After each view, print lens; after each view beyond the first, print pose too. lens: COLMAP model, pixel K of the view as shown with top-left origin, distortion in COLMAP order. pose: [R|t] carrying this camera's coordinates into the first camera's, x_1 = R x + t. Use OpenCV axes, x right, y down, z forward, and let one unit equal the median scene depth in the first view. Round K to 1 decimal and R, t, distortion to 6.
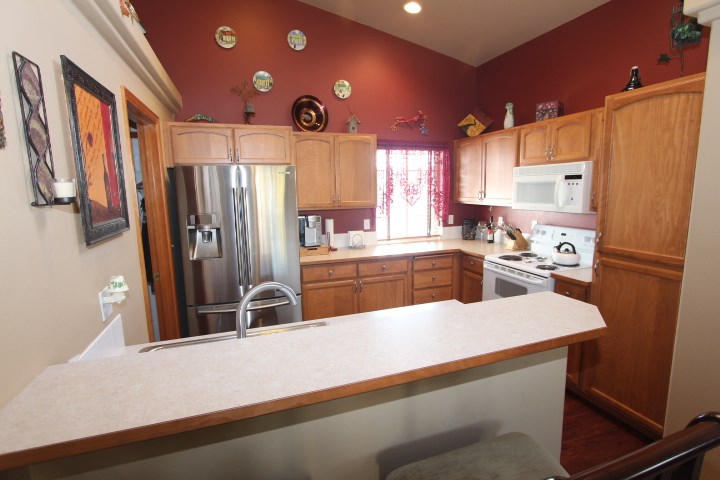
lens RADIAL K [[363.5, 0, 368.1], [0, 363.5, 240.3], [0, 0, 1]] dist [-0.012775, -0.000026]
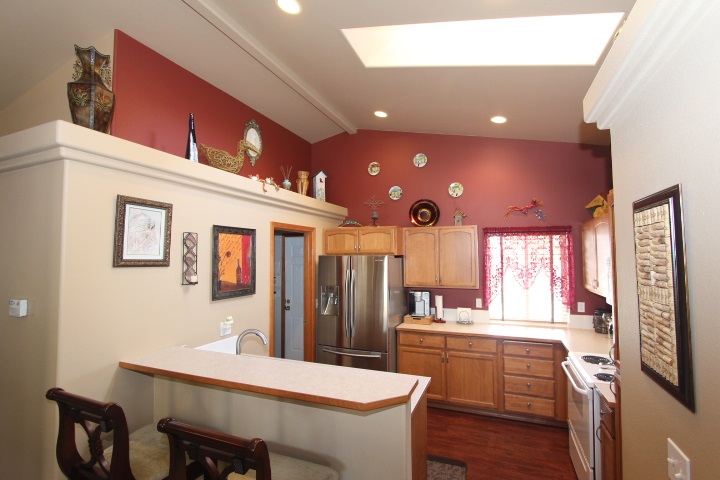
lens RADIAL K [[334.4, 0, 360.0], [0, 334.4, 240.0], [0, 0, 1]] dist [-0.017638, 0.000392]
pose [[0.743995, -0.019780, -0.667892, 0.454137], [-0.105657, 0.983504, -0.146822, -0.050987], [0.659779, 0.179803, 0.729632, -0.007997]]
